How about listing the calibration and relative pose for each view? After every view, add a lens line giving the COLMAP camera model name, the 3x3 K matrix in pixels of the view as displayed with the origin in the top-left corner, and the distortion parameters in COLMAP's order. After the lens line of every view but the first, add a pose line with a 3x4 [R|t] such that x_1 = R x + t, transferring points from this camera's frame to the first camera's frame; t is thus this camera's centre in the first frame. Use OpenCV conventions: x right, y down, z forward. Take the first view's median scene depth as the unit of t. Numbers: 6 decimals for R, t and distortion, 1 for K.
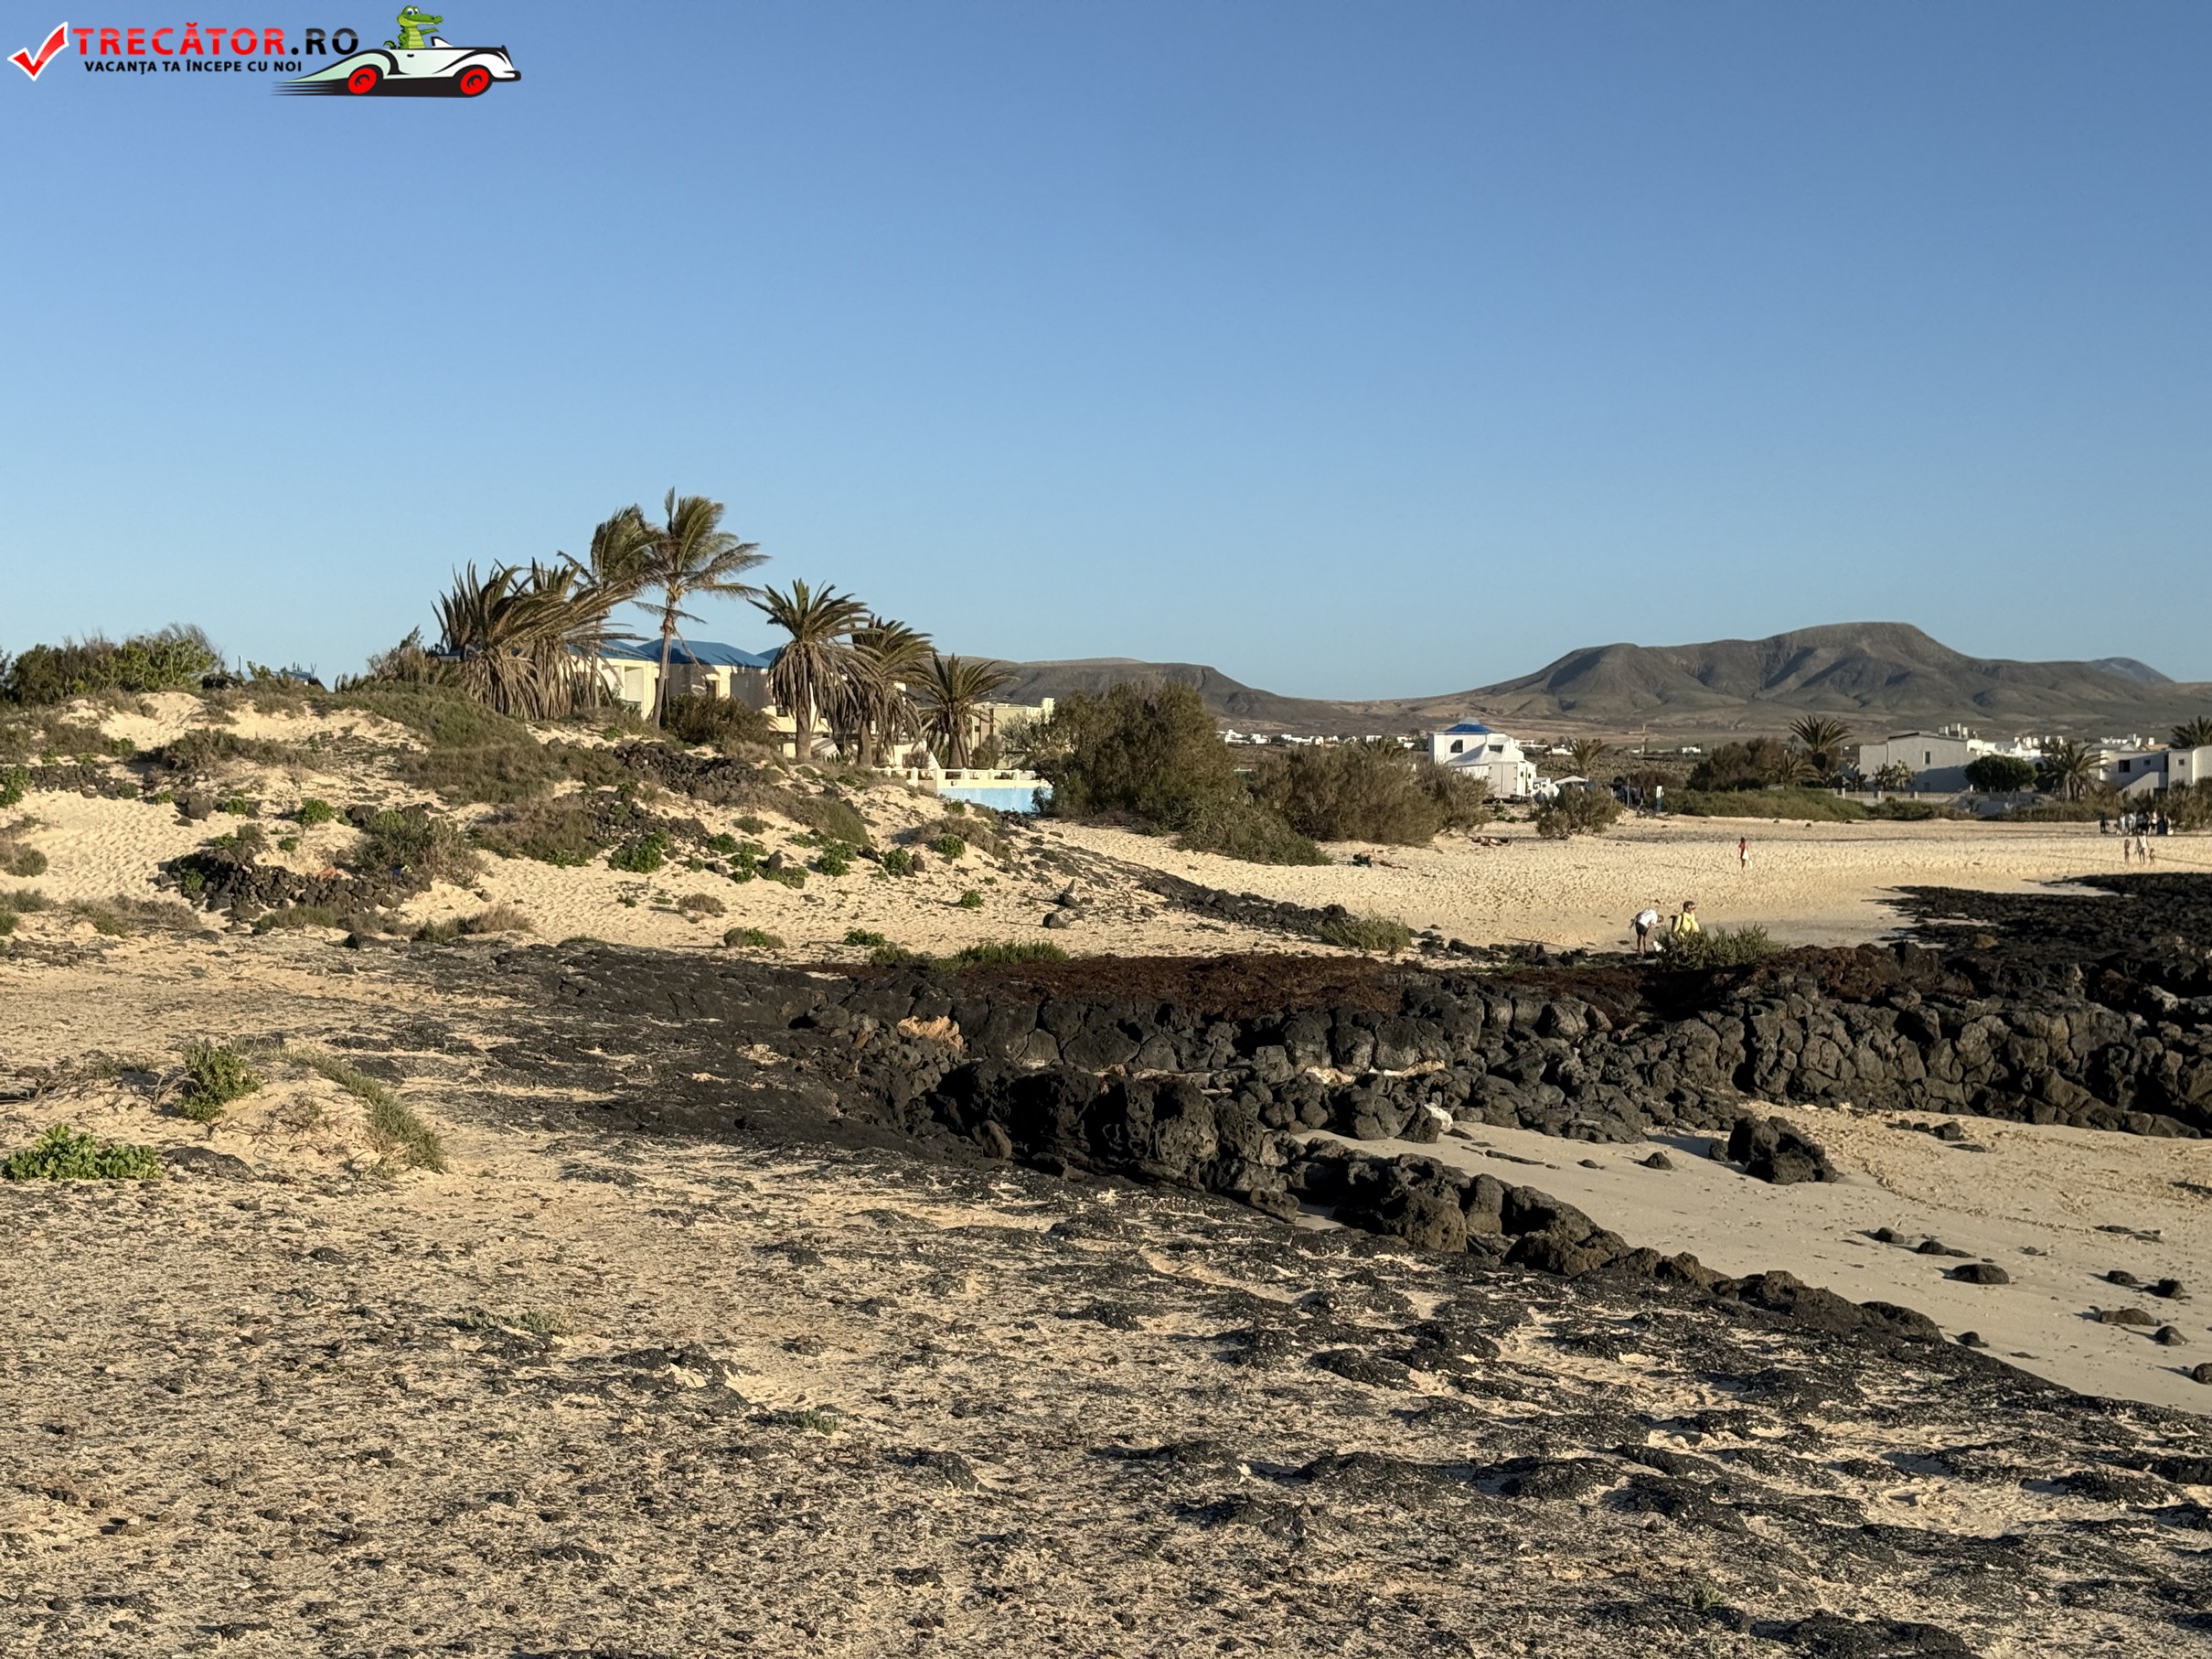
lens RADIAL K [[3026.8, 0, 1109.3], [0, 3026.8, 824.6], [0, 0, 1]] dist [0.063154, 0.000000]
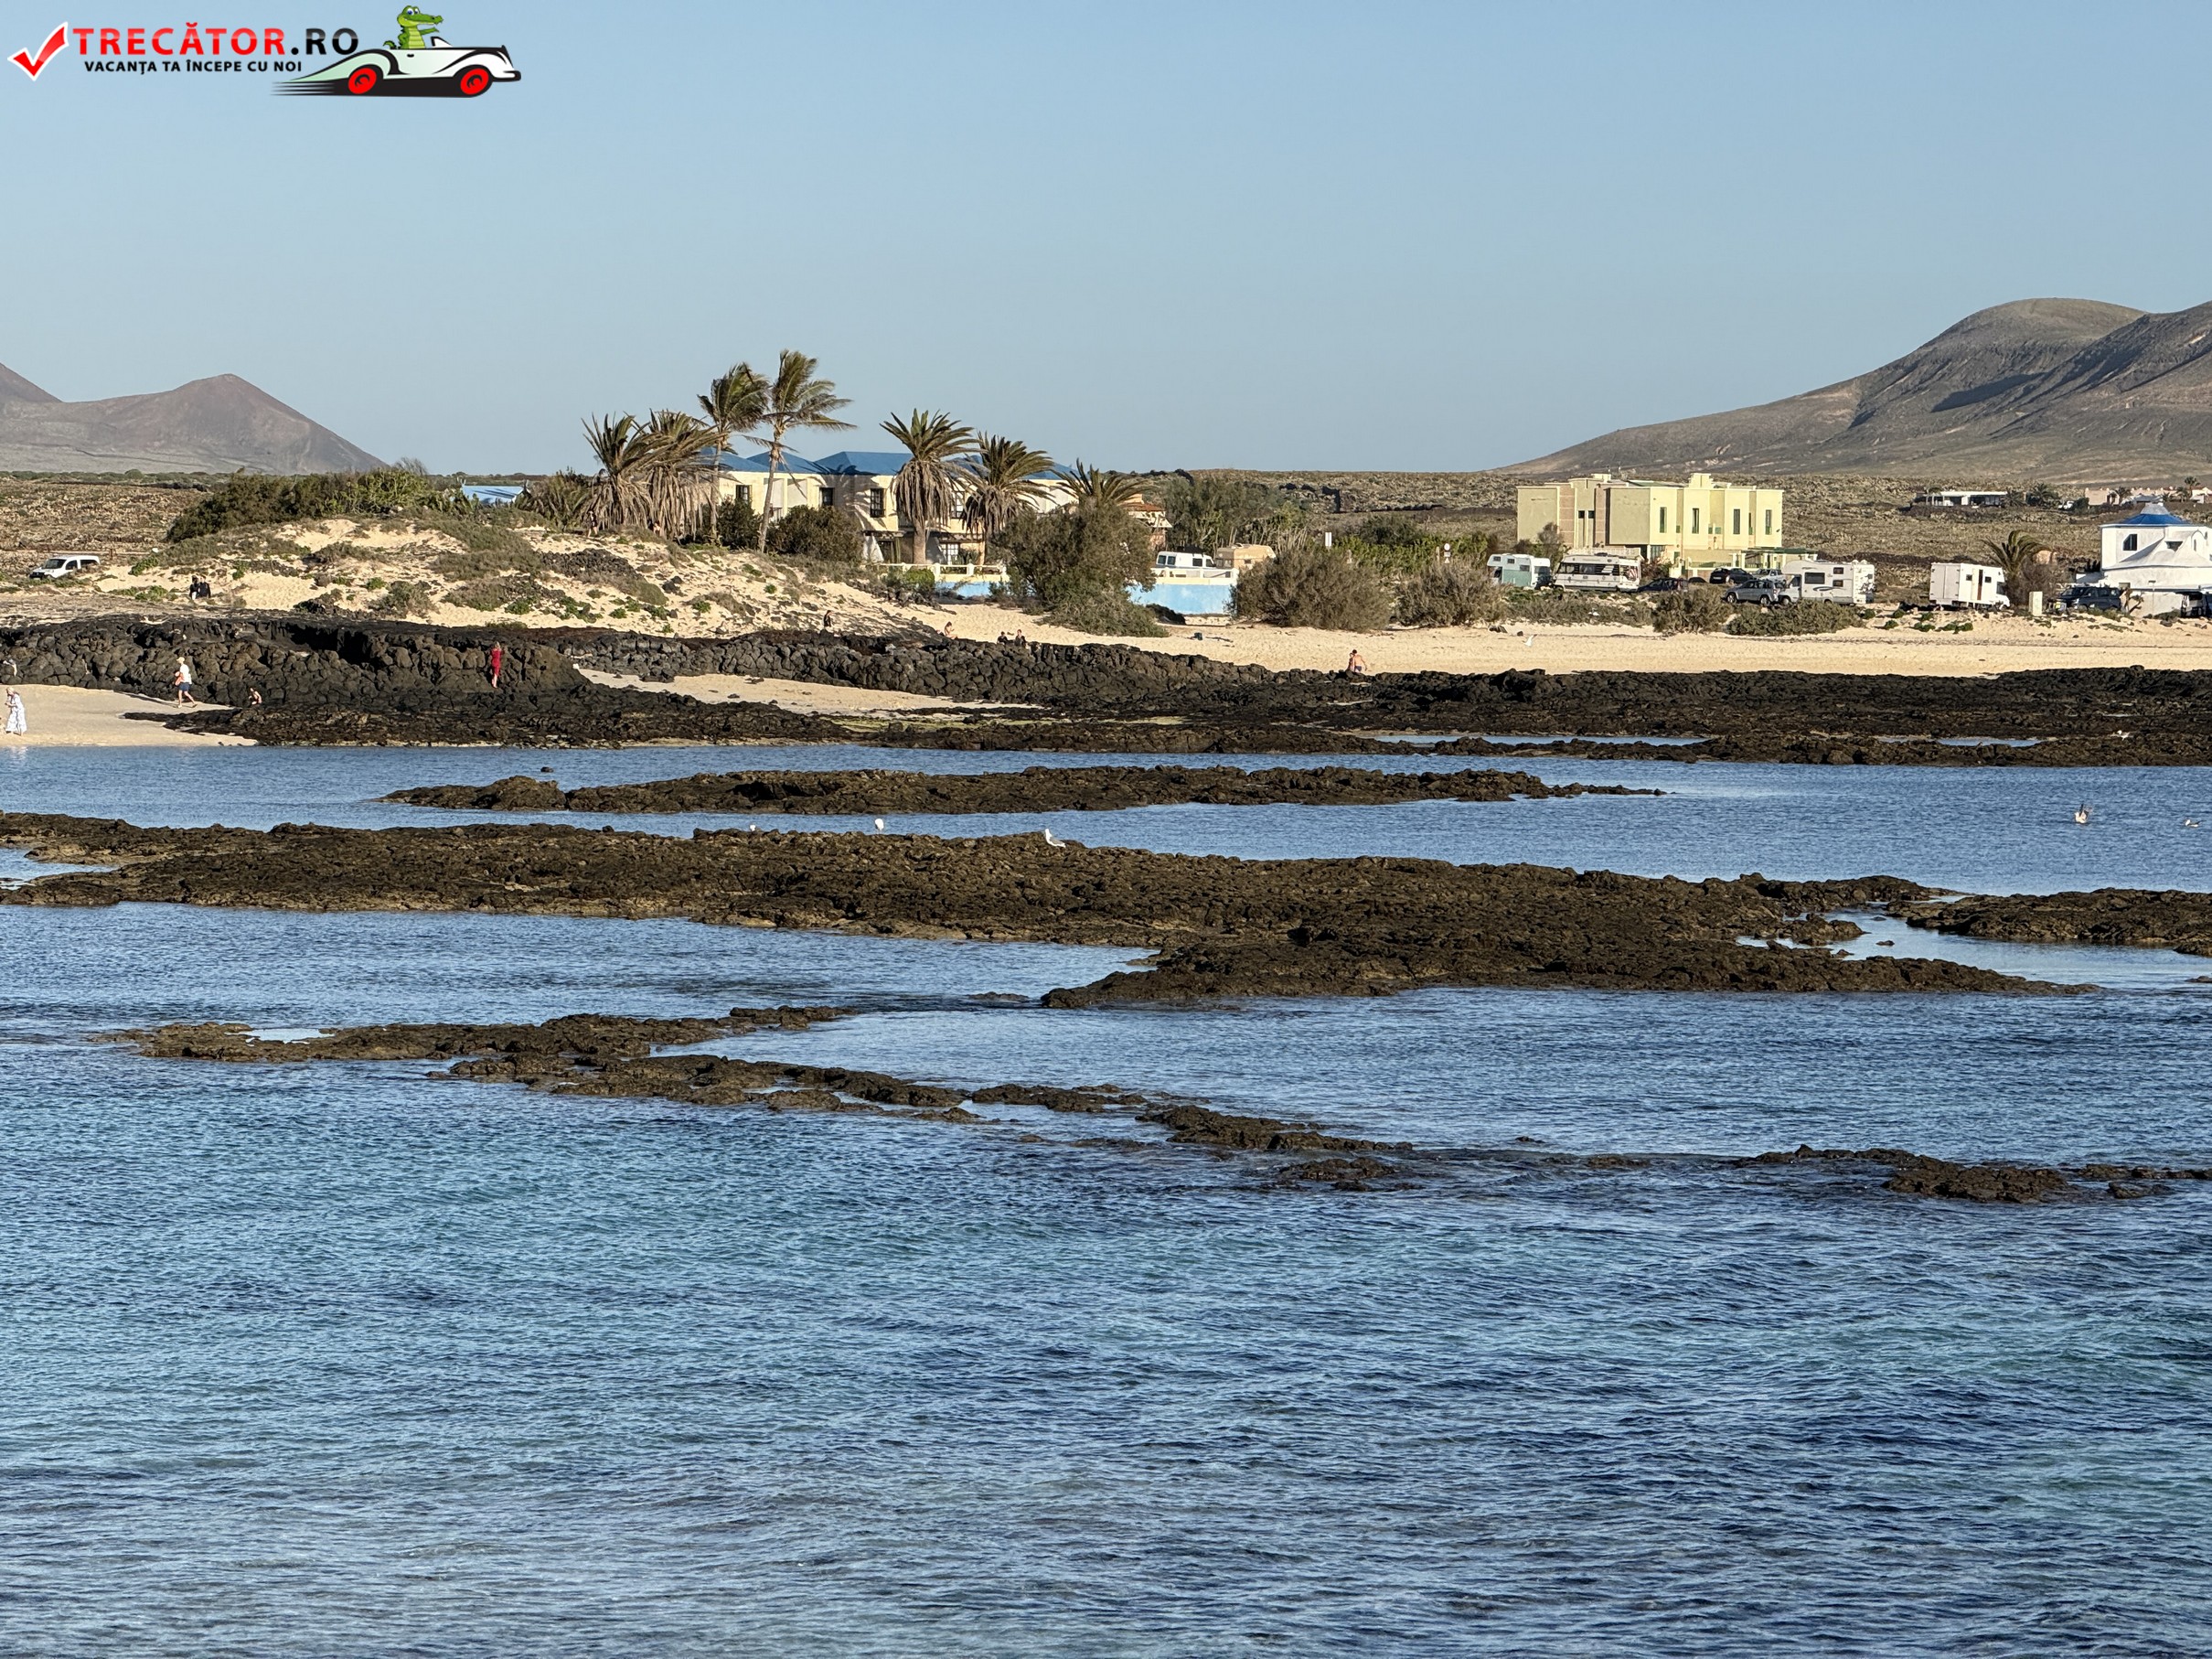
lens RADIAL K [[7561.8, 0, 1105.4], [0, 7561.8, 830.4], [0, 0, 1]] dist [0.265980, 0.000000]
pose [[0.958881, 0.017314, -0.283280, 1.402889], [-0.012659, 0.999753, 0.018255, 0.052651], [0.283526, -0.013918, 0.958864, -3.181132]]
